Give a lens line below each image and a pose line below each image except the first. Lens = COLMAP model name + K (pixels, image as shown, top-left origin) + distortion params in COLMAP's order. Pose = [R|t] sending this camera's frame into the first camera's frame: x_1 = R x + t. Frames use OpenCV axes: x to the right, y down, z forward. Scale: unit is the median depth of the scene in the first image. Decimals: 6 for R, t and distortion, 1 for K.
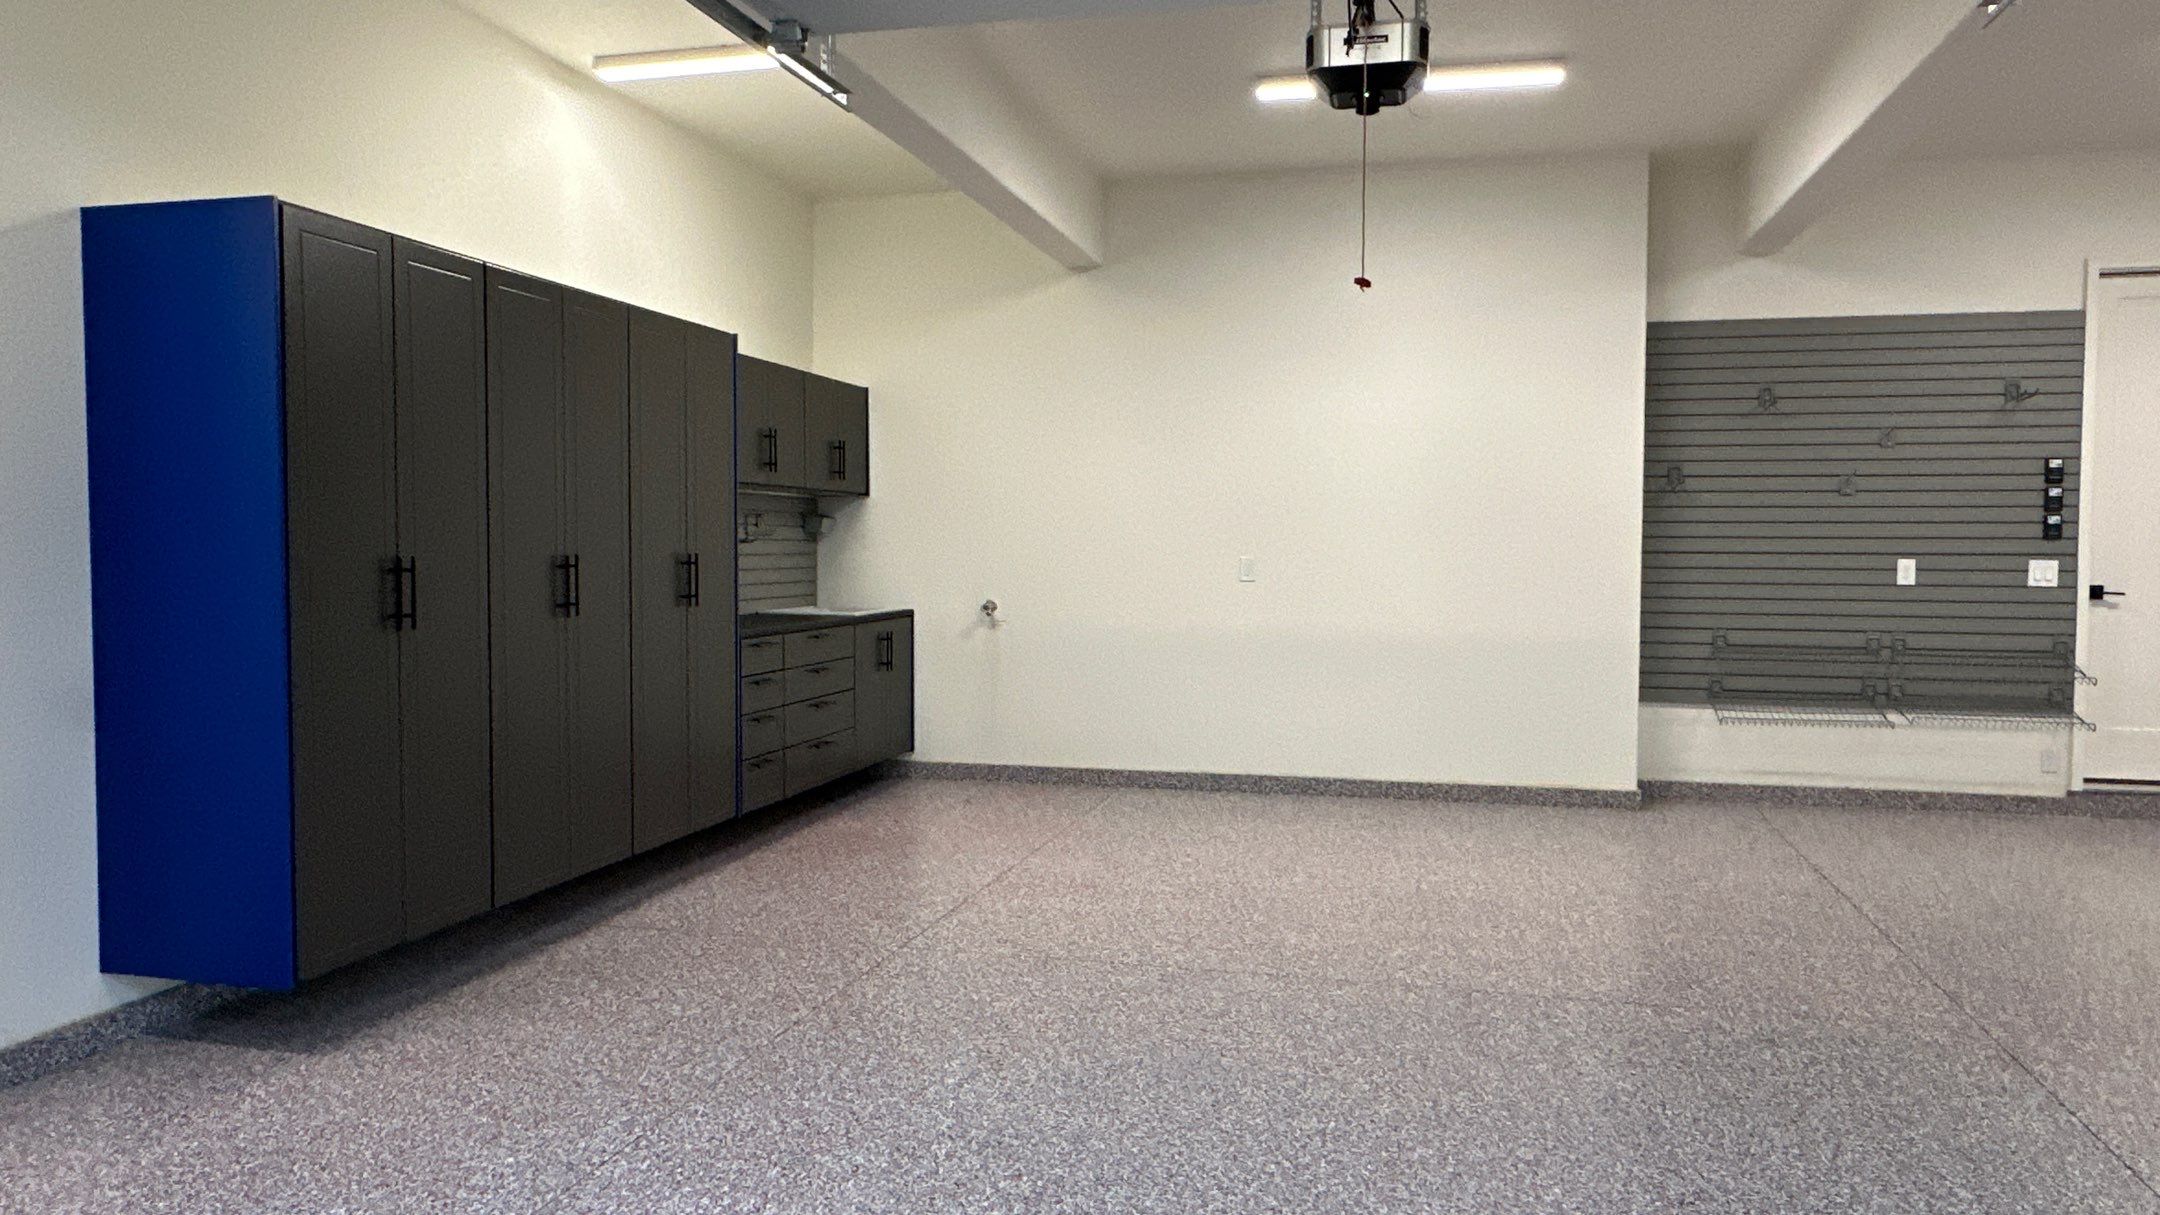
lens RADIAL K [[1466.1, 0, 1080.0], [0, 1466.1, 607.4], [0, 0, 1]] dist [-0.003980, -0.001598]
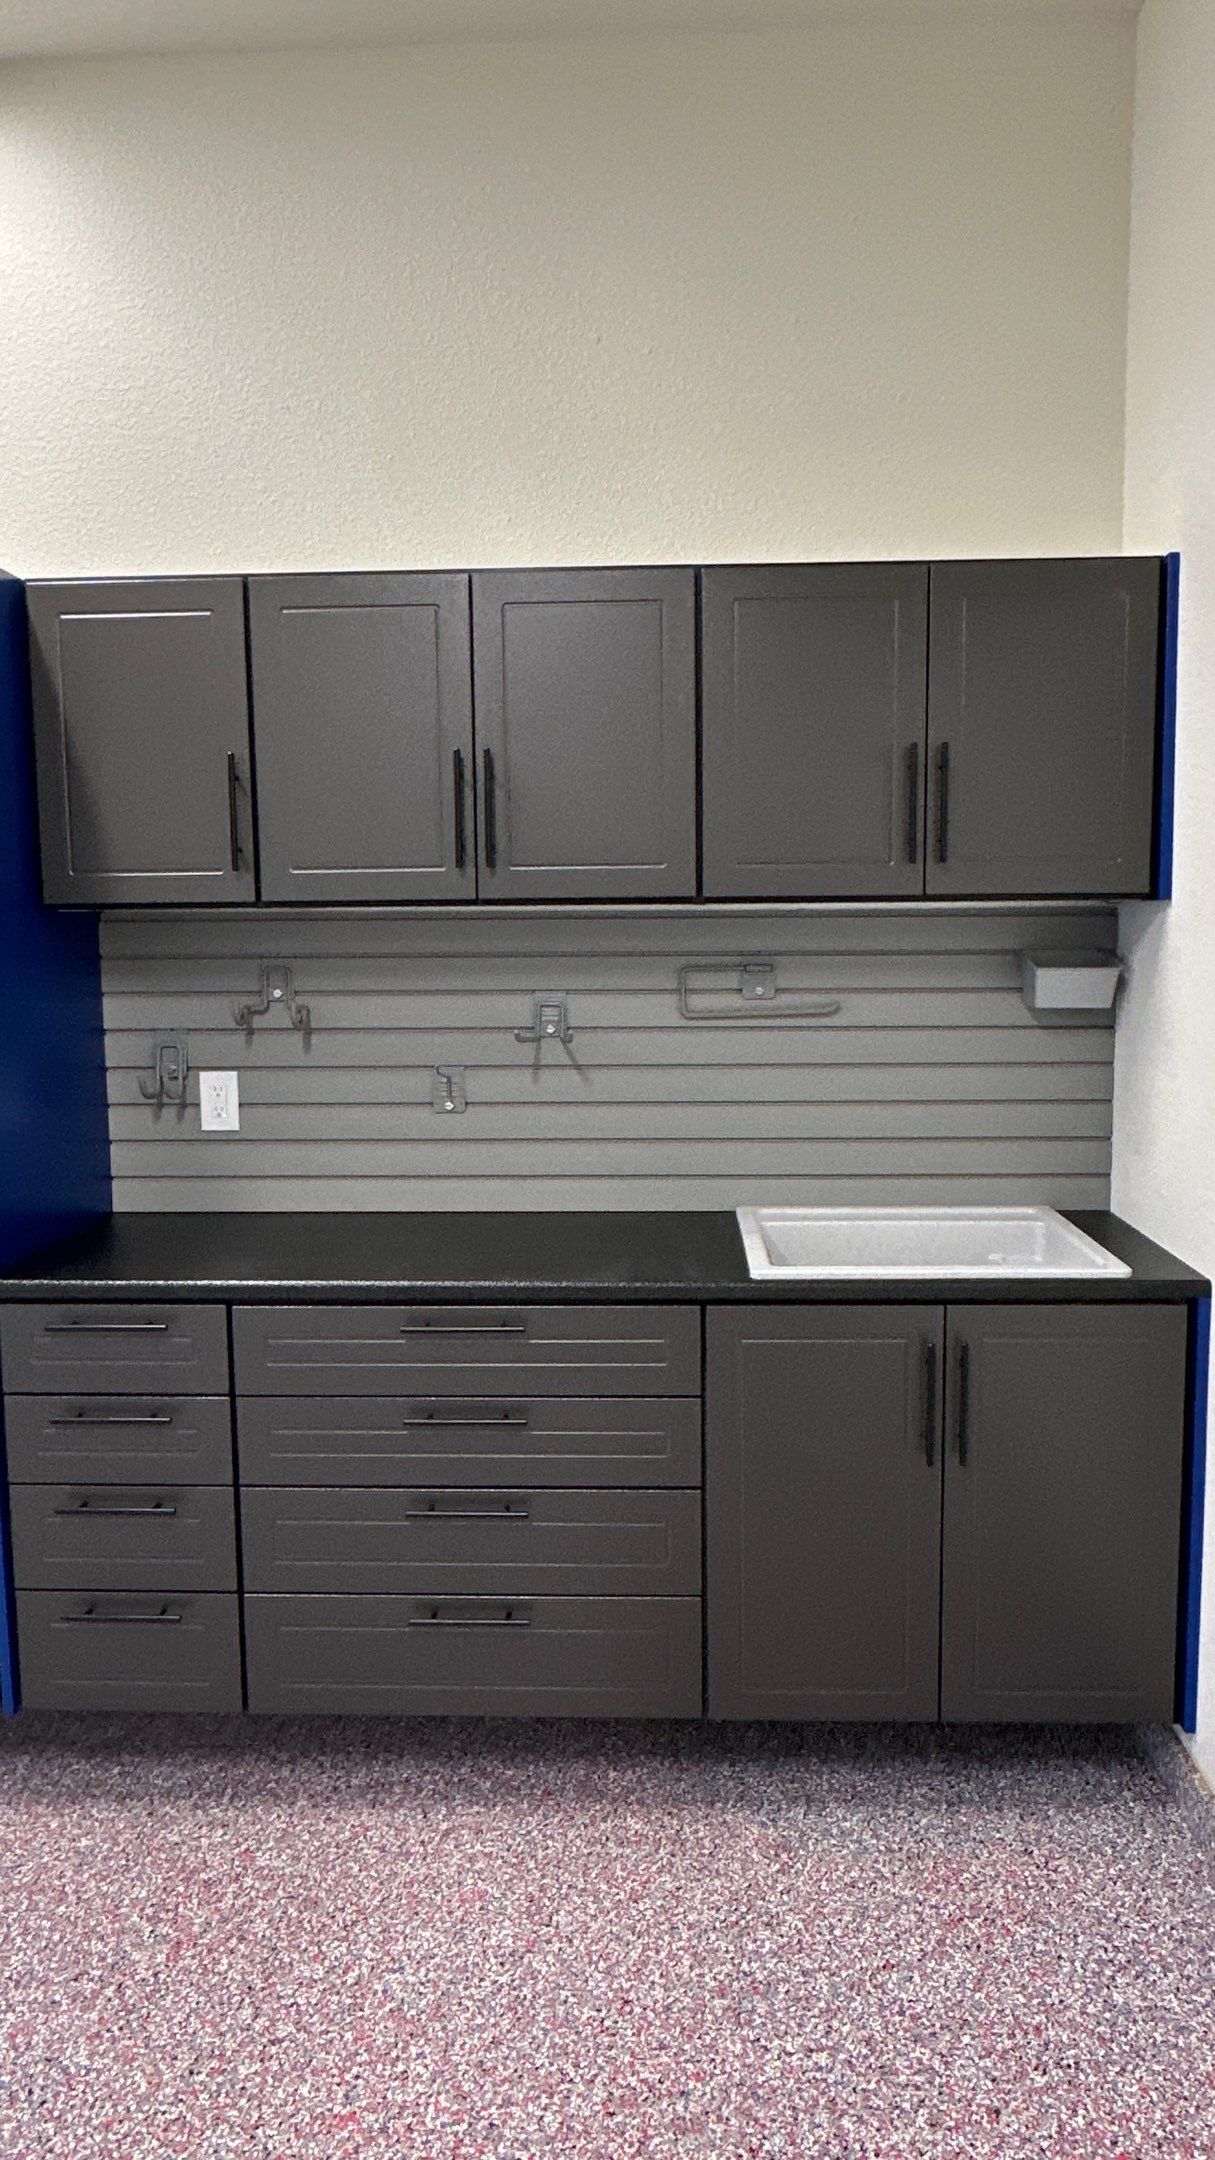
lens RADIAL K [[1466.1, 0, 613.9], [0, 1466.1, 1081.7], [0, 0, 1]] dist [-0.003980, -0.001598]
pose [[0.203988, 0.104372, -0.973394, 0.167887], [-0.031390, 0.994487, 0.100055, -0.073912], [0.978470, 0.010145, 0.206139, 0.928960]]
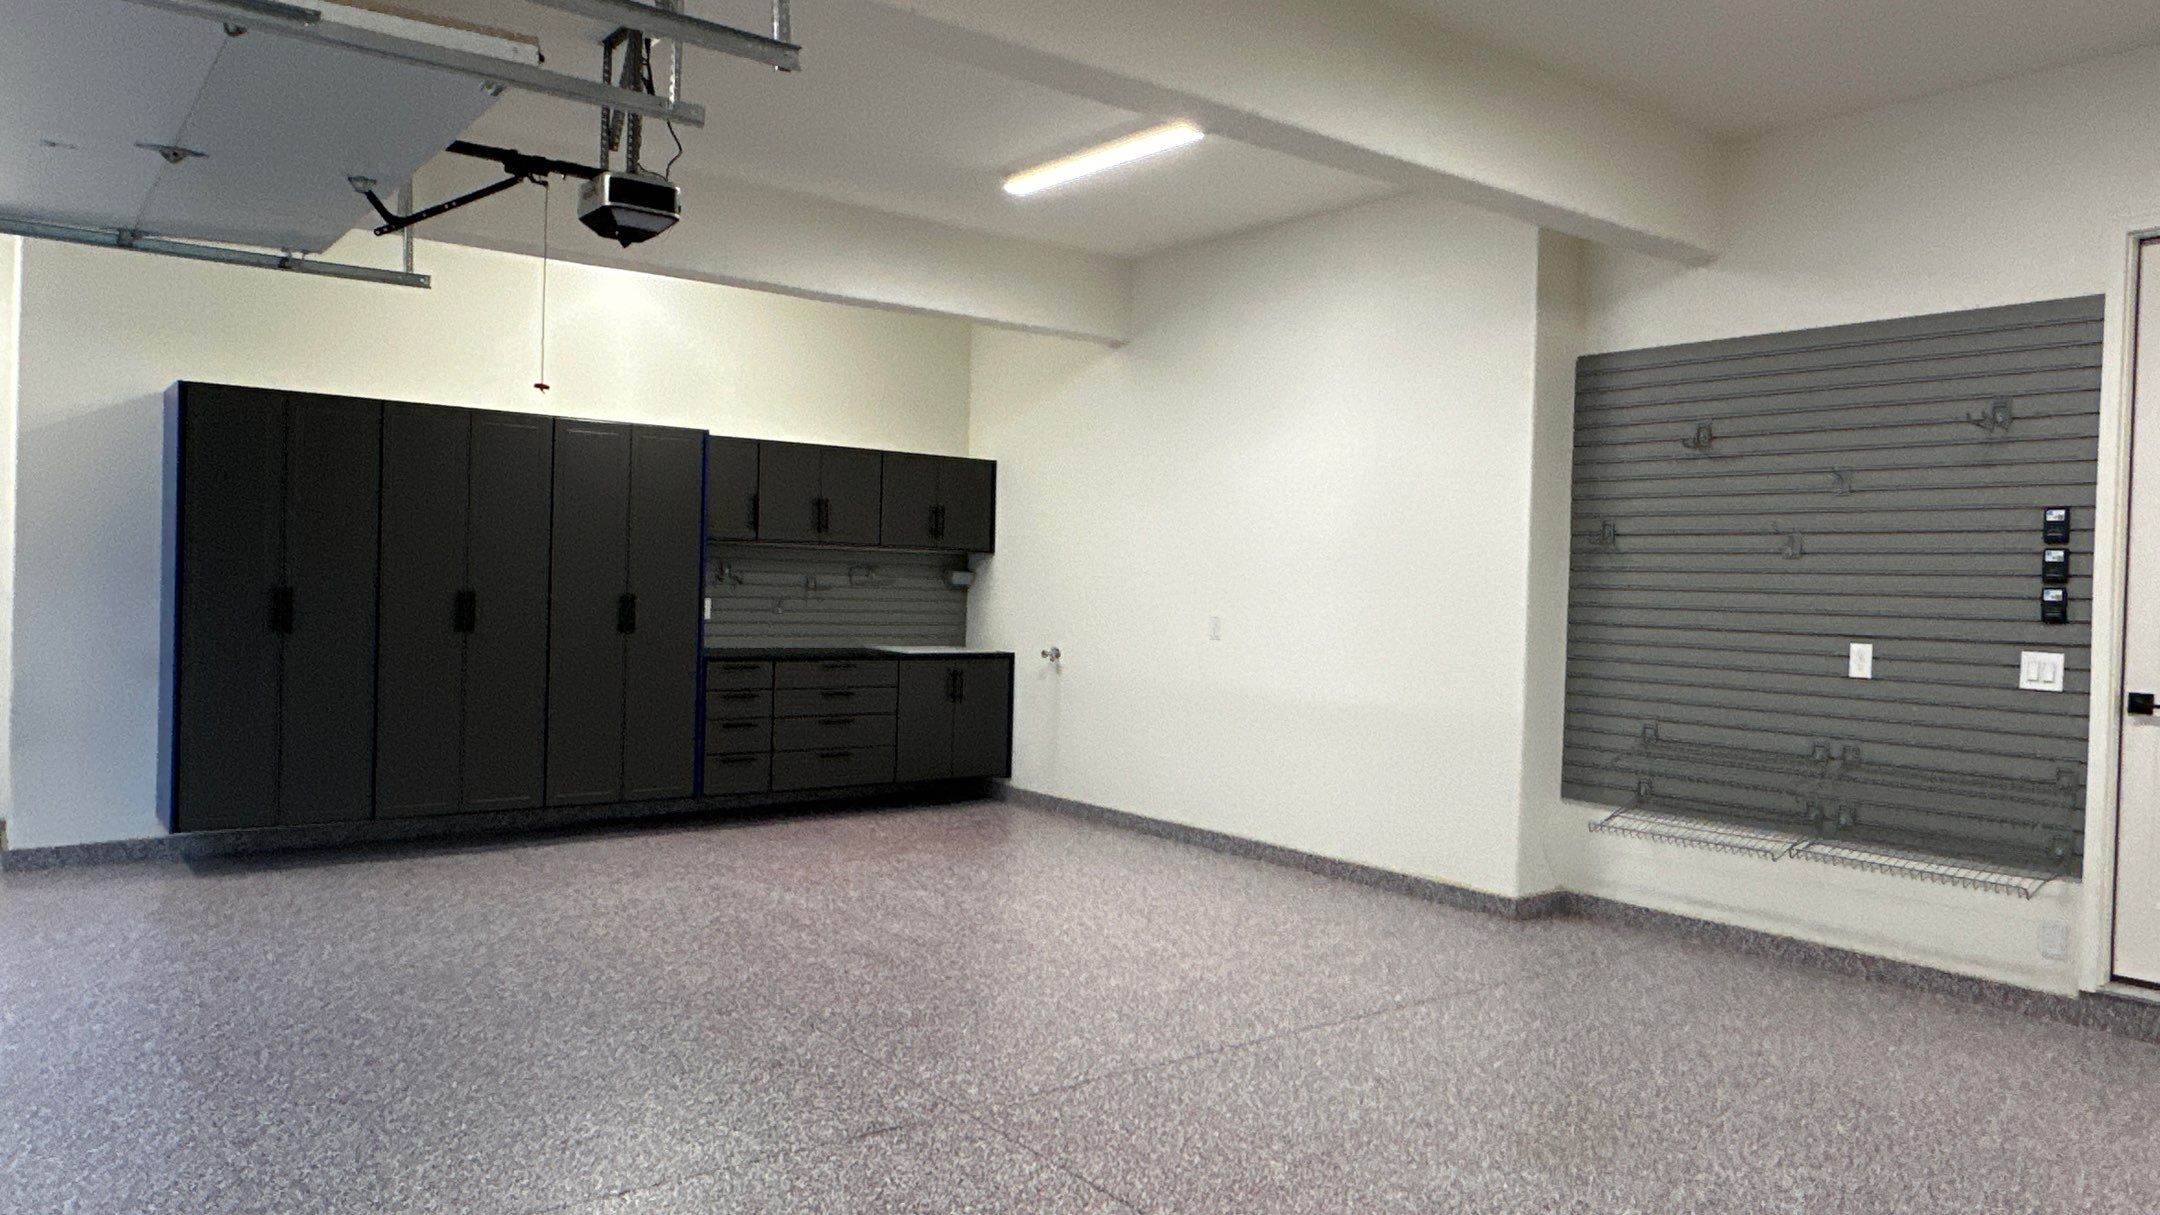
lens RADIAL K [[1466.1, 0, 1082.7], [0, 1466.1, 602.8], [0, 0, 1]] dist [-0.003980, -0.001598]
pose [[0.781788, 0.026521, -0.622980, 0.722181], [-0.052977, 0.998308, -0.023982, -0.014370], [0.621289, 0.051752, 0.781870, 0.158933]]
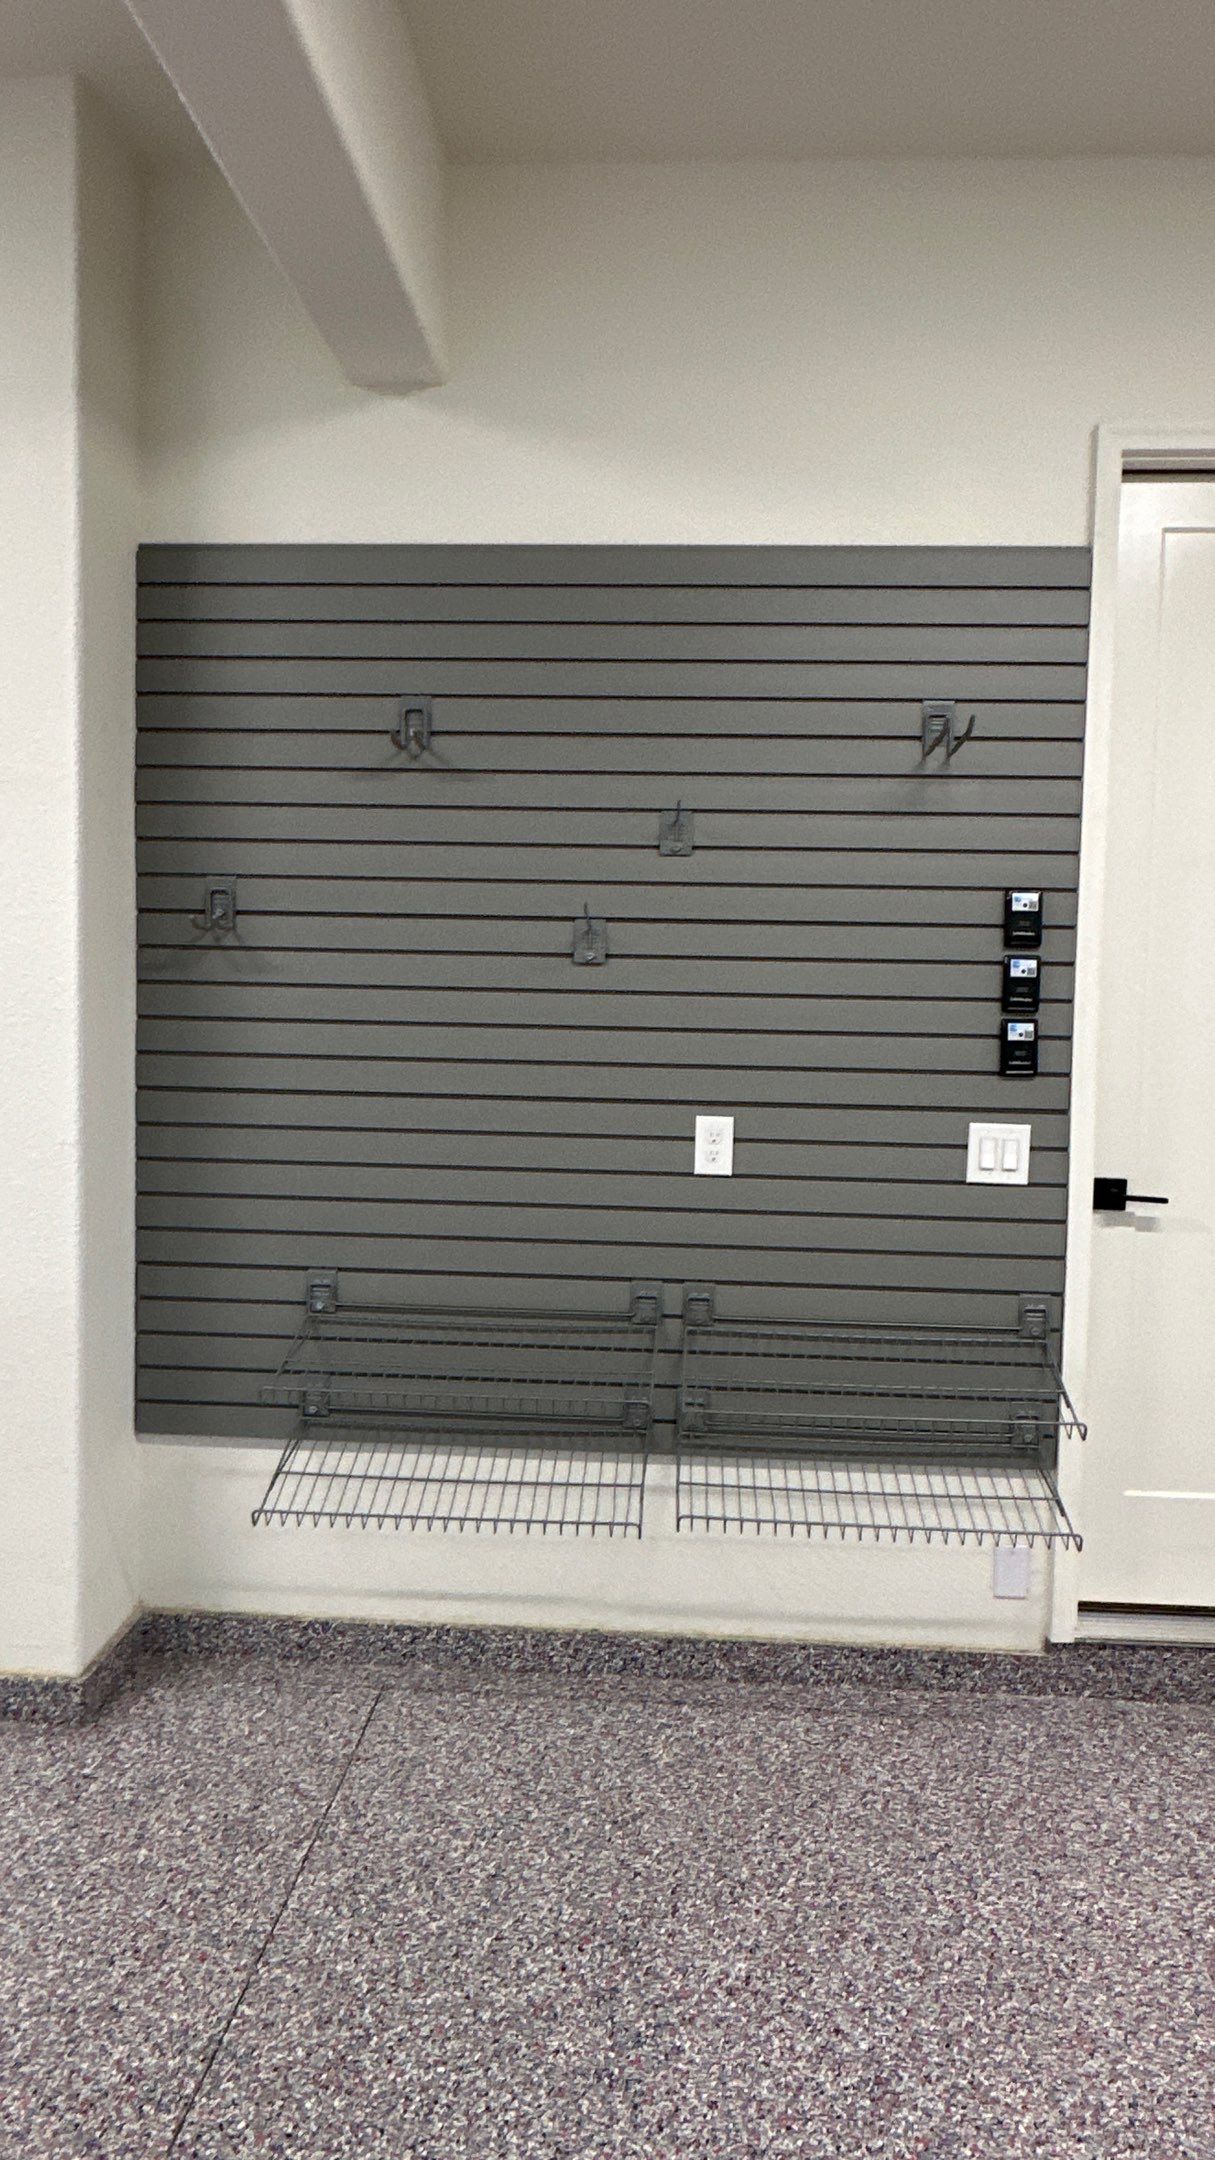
lens RADIAL K [[1466.1, 0, 596.2], [0, 1466.1, 1069.6], [0, 0, 1]] dist [-0.003980, -0.001598]
pose [[0.983494, 0.004403, 0.180887, 0.452590], [-0.007879, 0.999798, 0.018500, -0.054325], [-0.180769, -0.019620, 0.983330, 0.581147]]
